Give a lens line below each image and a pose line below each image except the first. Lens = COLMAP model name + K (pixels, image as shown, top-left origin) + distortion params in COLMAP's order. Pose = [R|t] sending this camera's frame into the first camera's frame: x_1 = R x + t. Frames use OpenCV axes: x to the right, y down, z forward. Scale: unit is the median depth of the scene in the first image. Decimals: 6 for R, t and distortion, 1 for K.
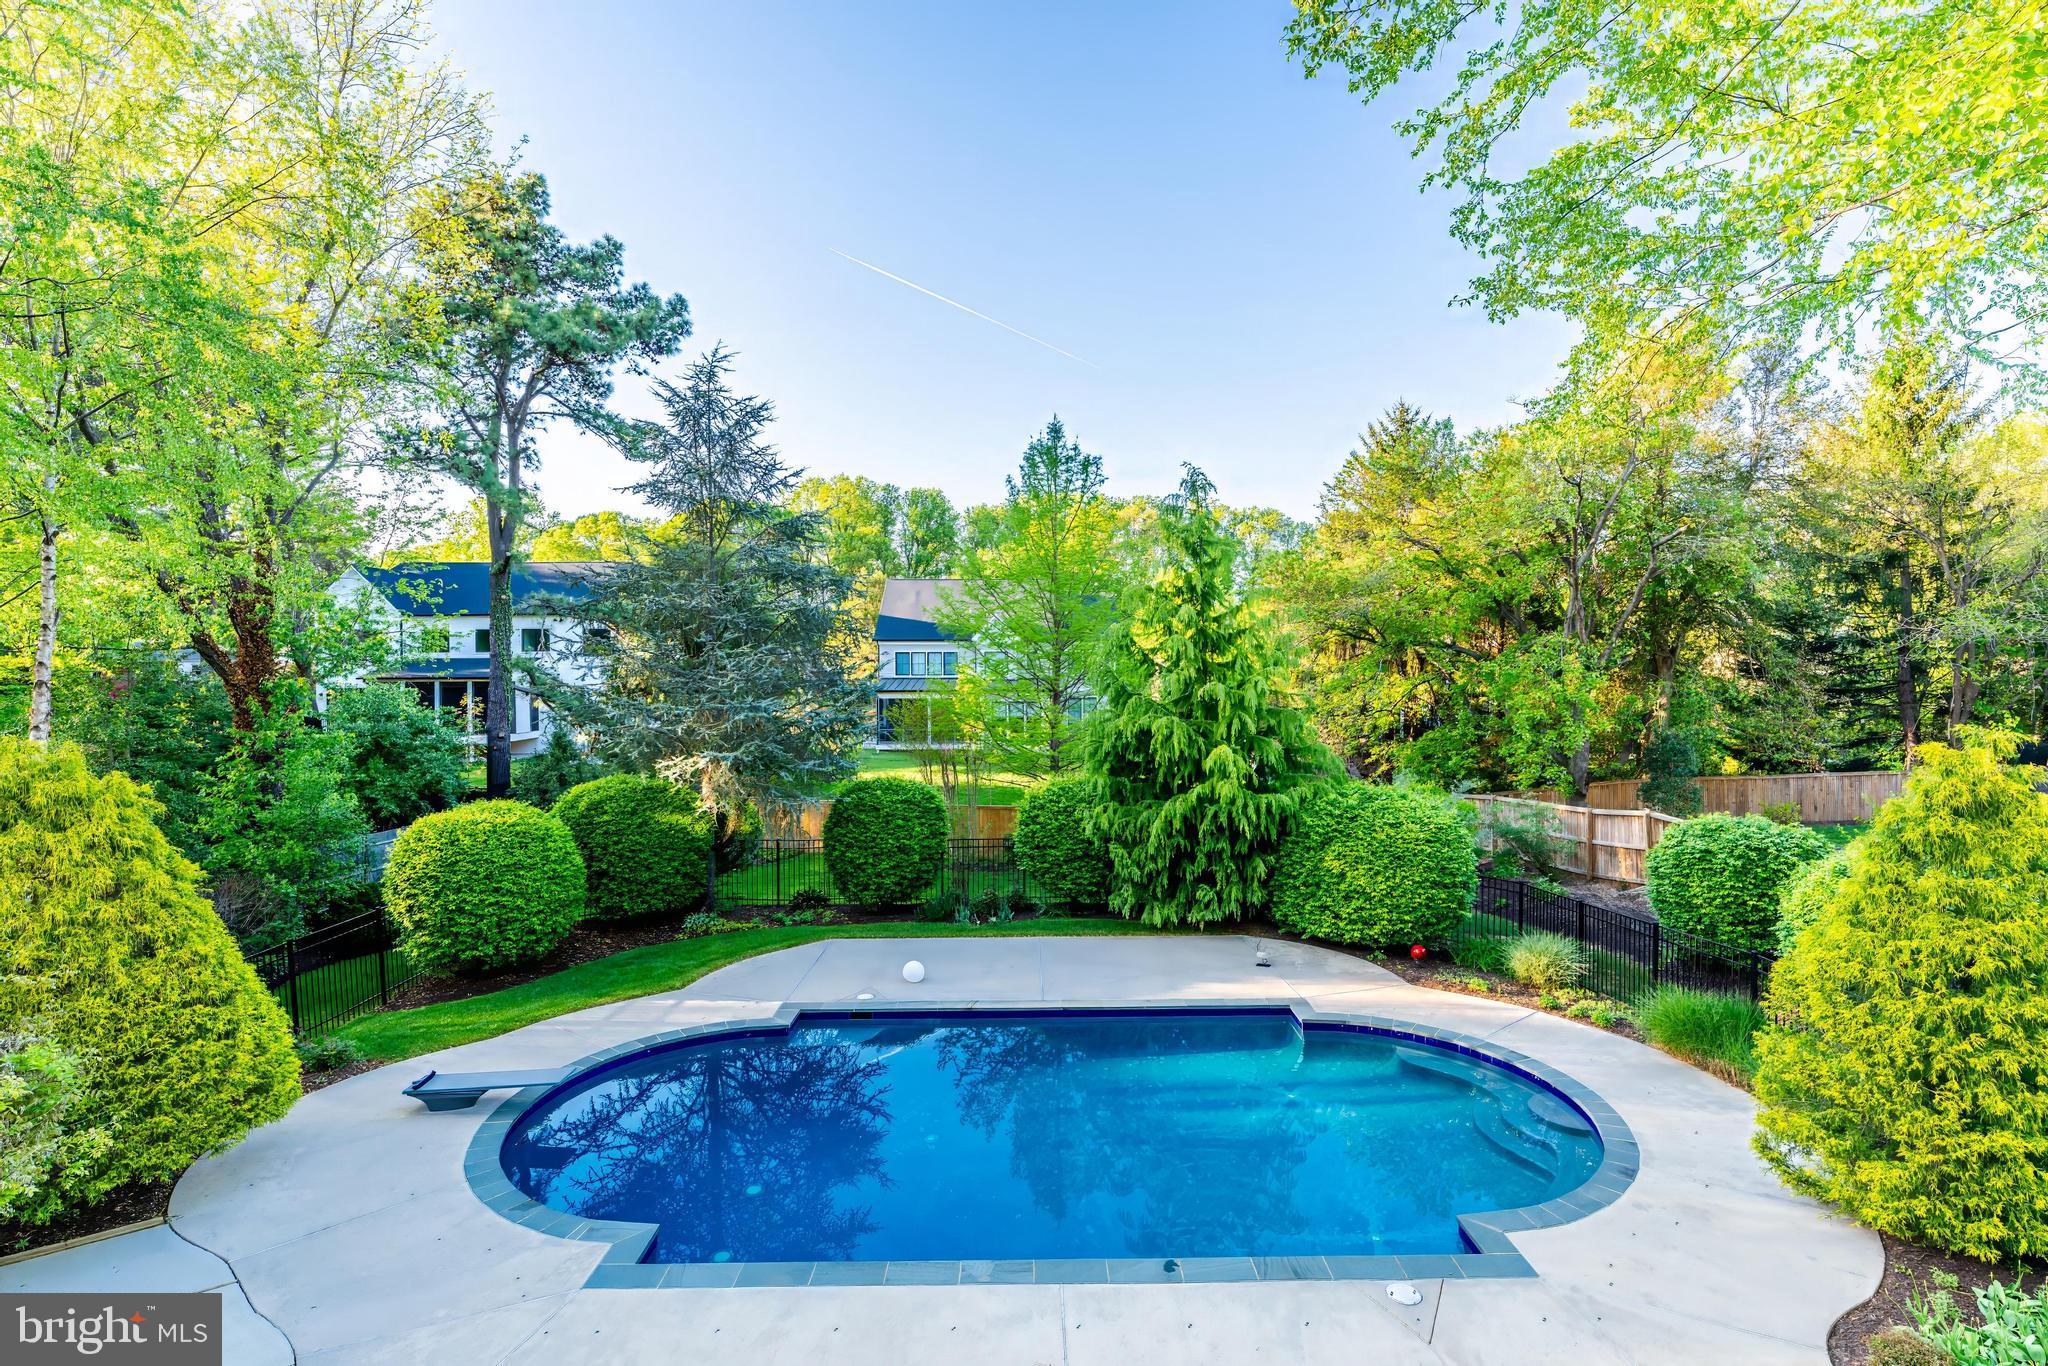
lens RADIAL K [[941.4, 0, 1024.8], [0, 941.4, 683.5], [0, 0, 1]] dist [-0.003192, 0.000040]
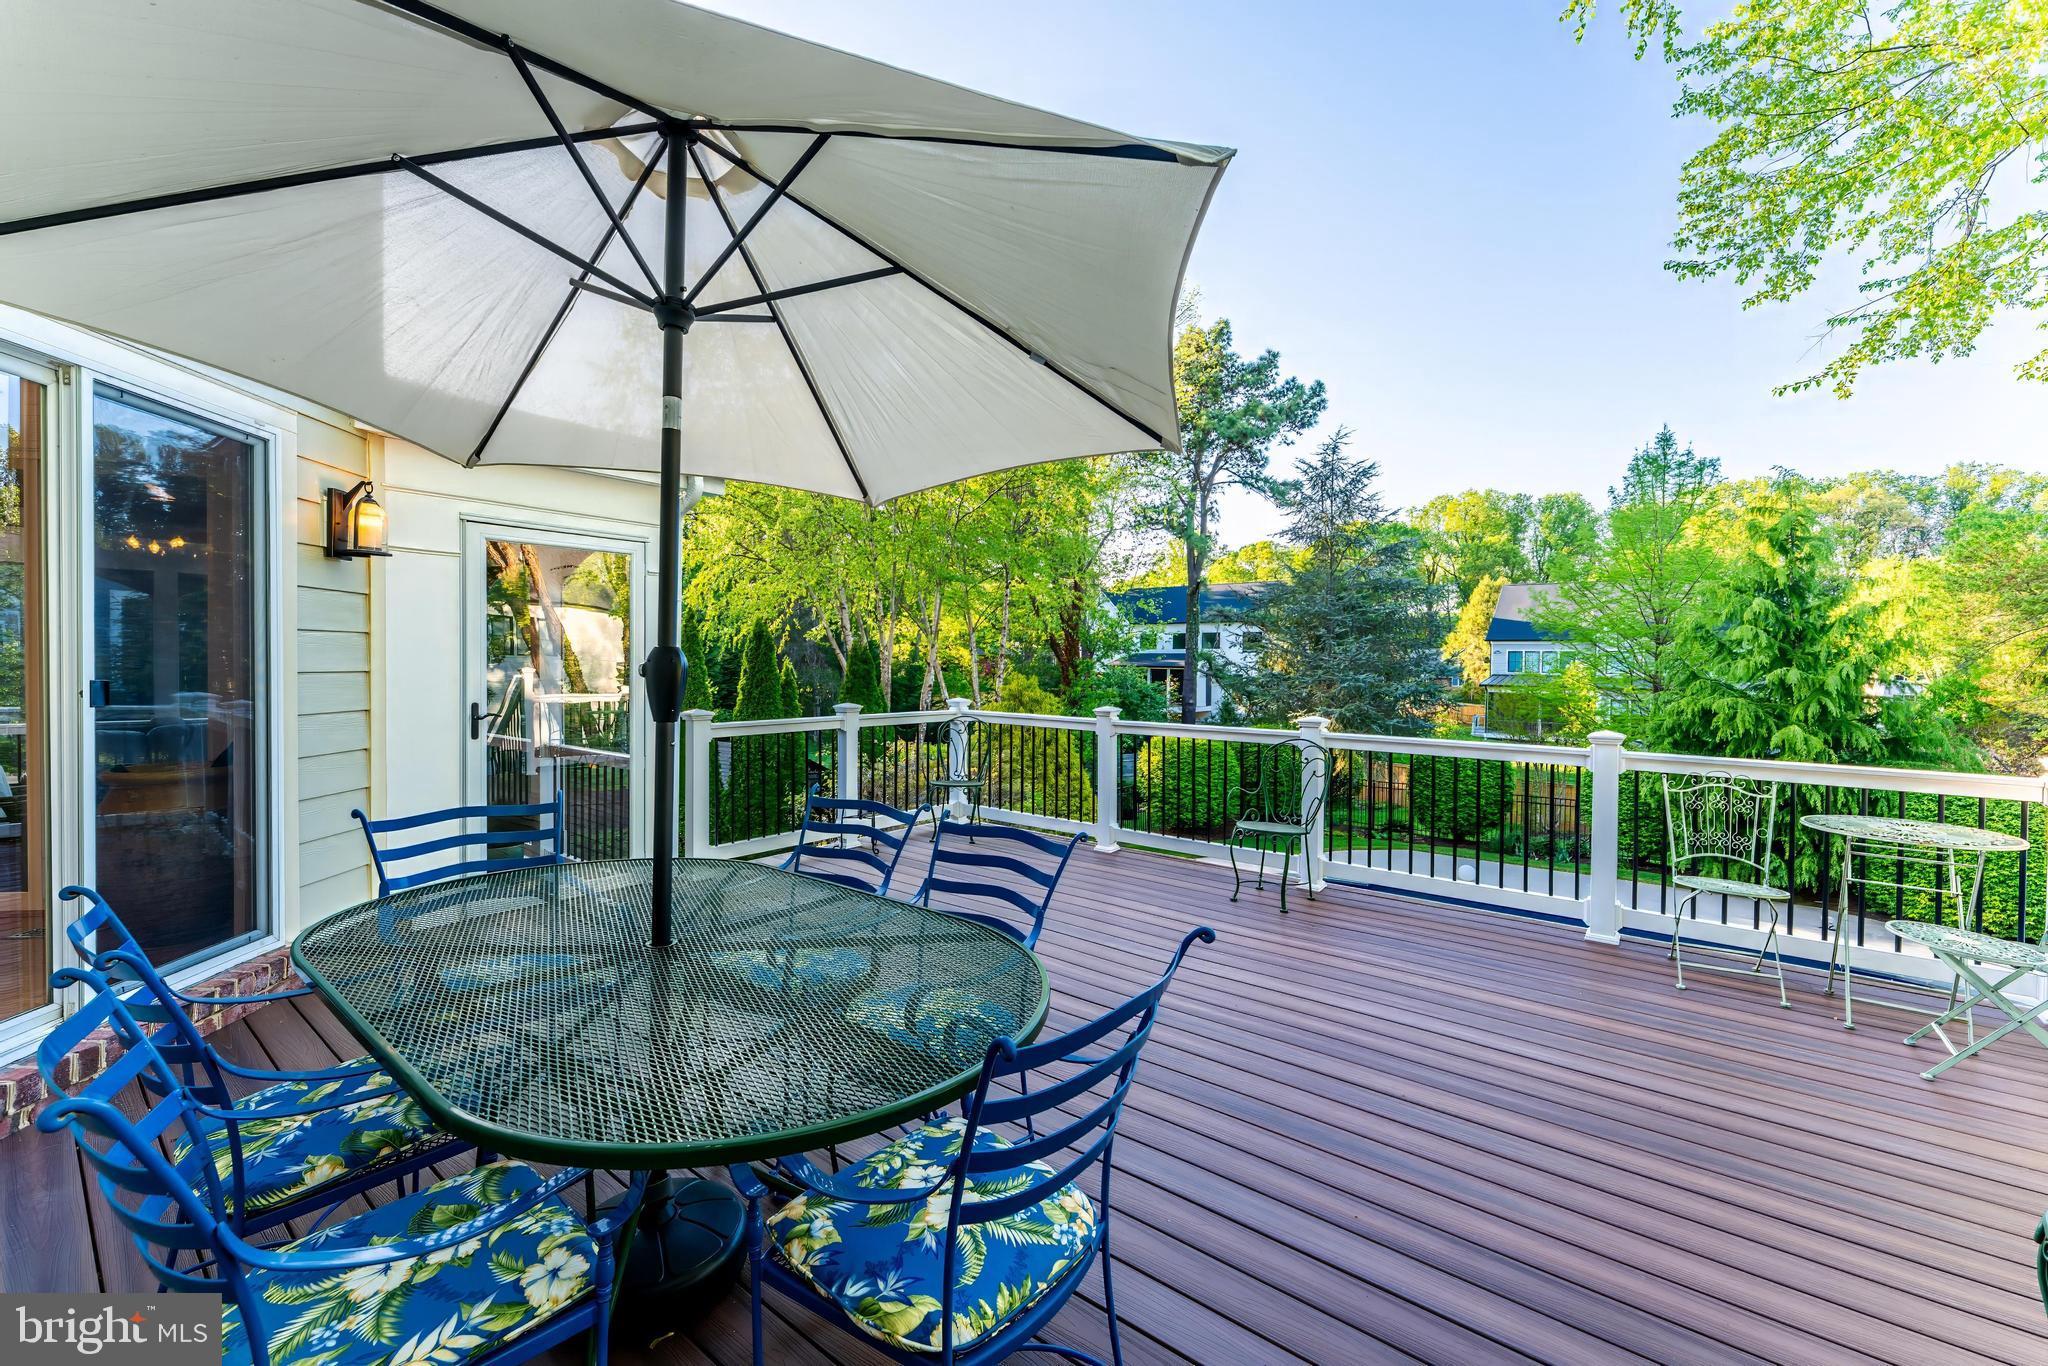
lens RADIAL K [[838.2, 0, 1024.7], [0, 838.2, 677.3], [0, 0, 1]] dist [-0.003396, 0.000567]
pose [[0.770897, 0.023978, -0.636508, 0.083651], [-0.029813, 0.999554, 0.001547, 0.020952], [0.636262, 0.017784, 0.771268, -0.189011]]
